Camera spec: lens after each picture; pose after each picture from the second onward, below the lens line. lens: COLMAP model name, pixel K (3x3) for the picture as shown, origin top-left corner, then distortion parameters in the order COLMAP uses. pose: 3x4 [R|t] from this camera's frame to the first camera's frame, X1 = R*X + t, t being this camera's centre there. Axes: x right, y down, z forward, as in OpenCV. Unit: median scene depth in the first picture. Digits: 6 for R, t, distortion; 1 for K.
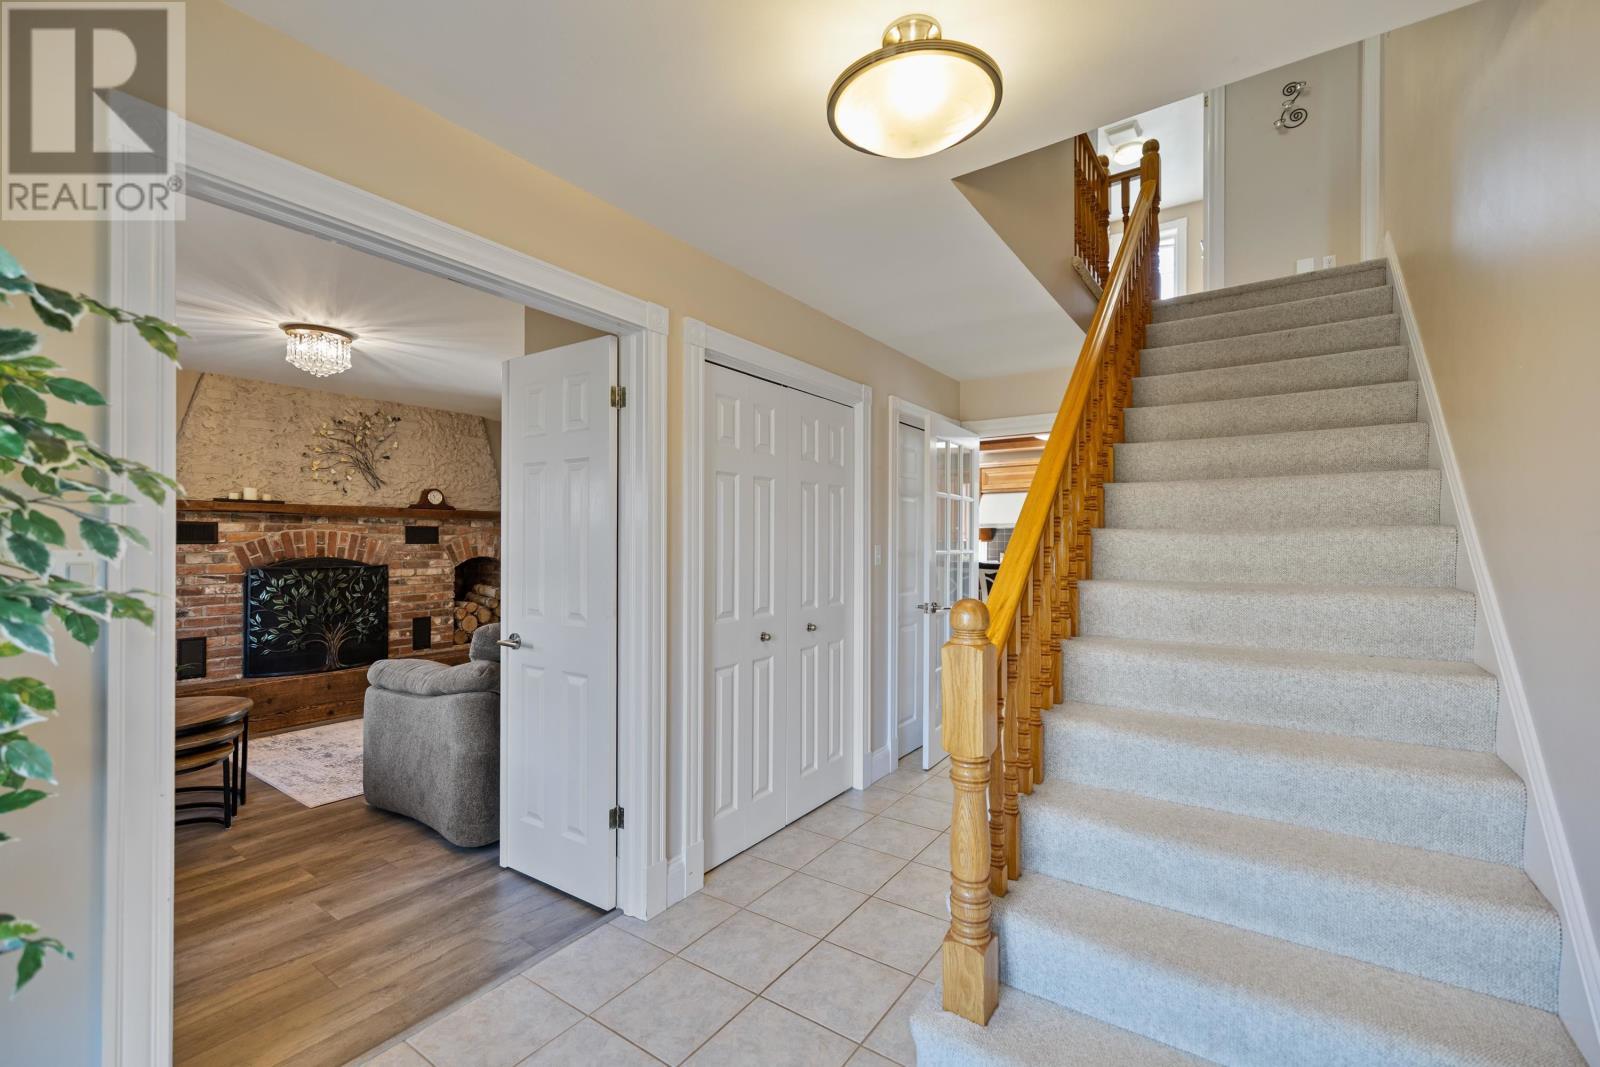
lens RADIAL K [[687.3, 0, 805.1], [0, 687.3, 534.0], [0, 0, 1]] dist [0.001514, -0.000625]
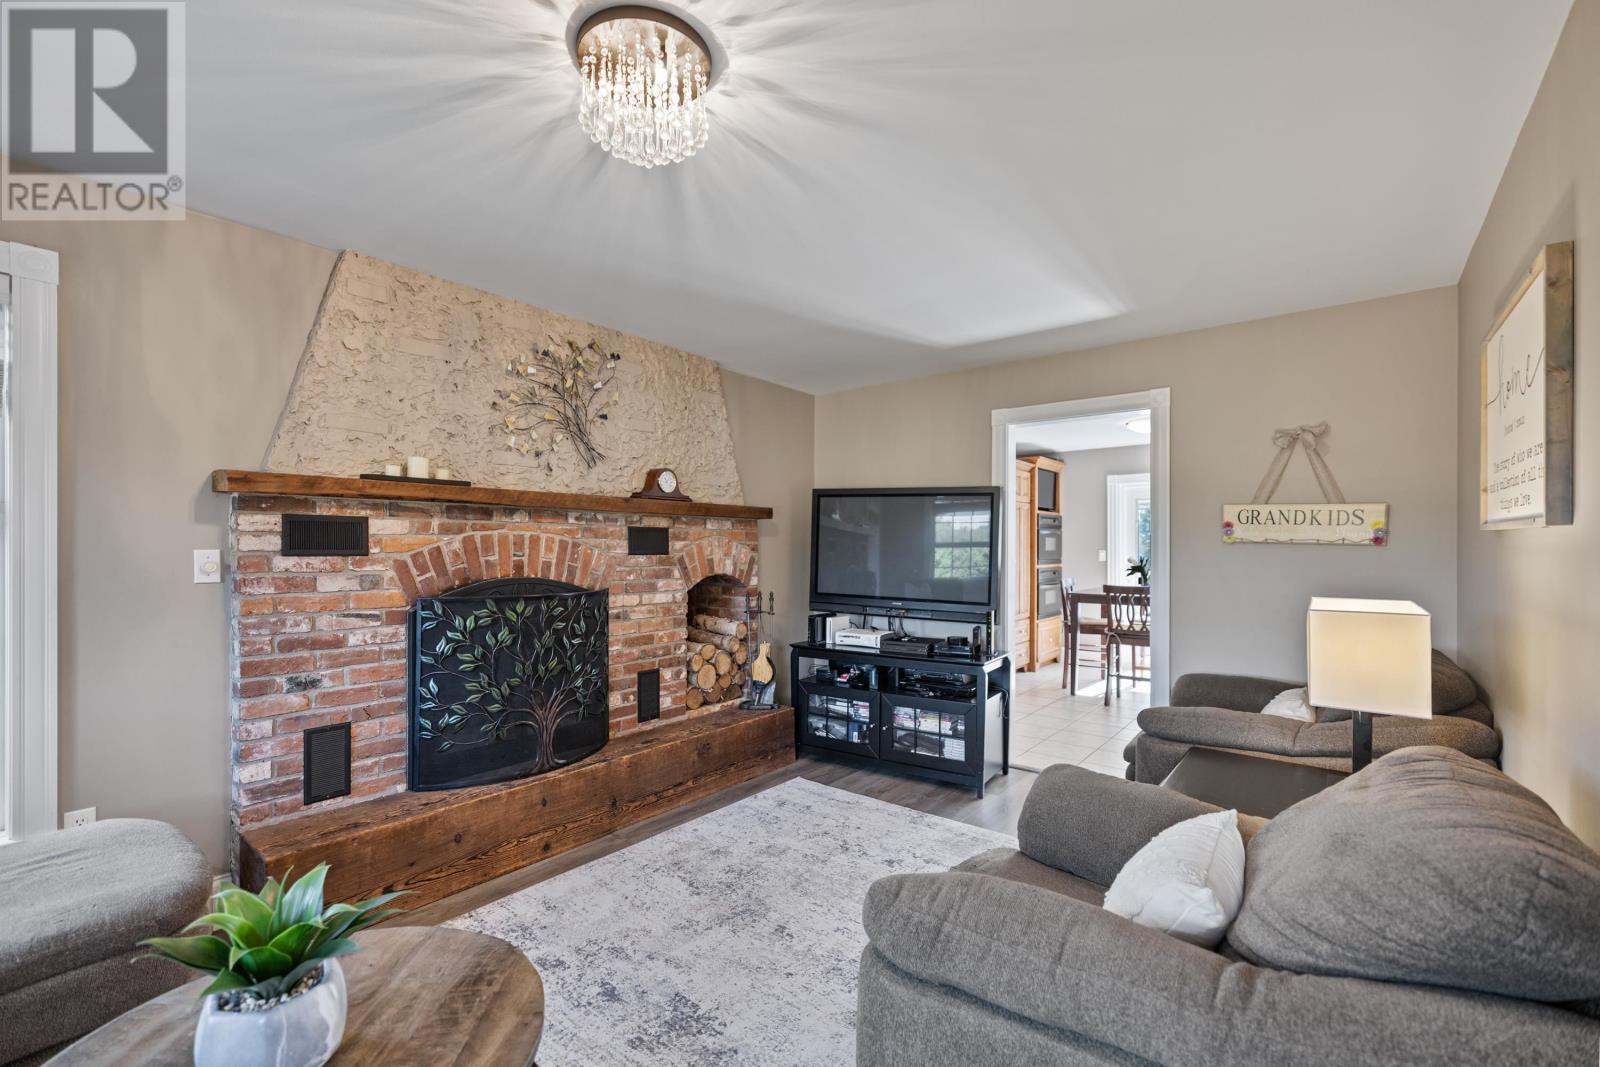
lens RADIAL K [[687.3, 0, 794.8], [0, 687.3, 544.7], [0, 0, 1]] dist [0.001514, -0.000625]
pose [[0.997166, -0.005085, -0.075061, -0.424150], [0.005042, 0.999987, -0.000771, 0.006996], [0.075064, 0.000390, 0.997179, 0.426072]]
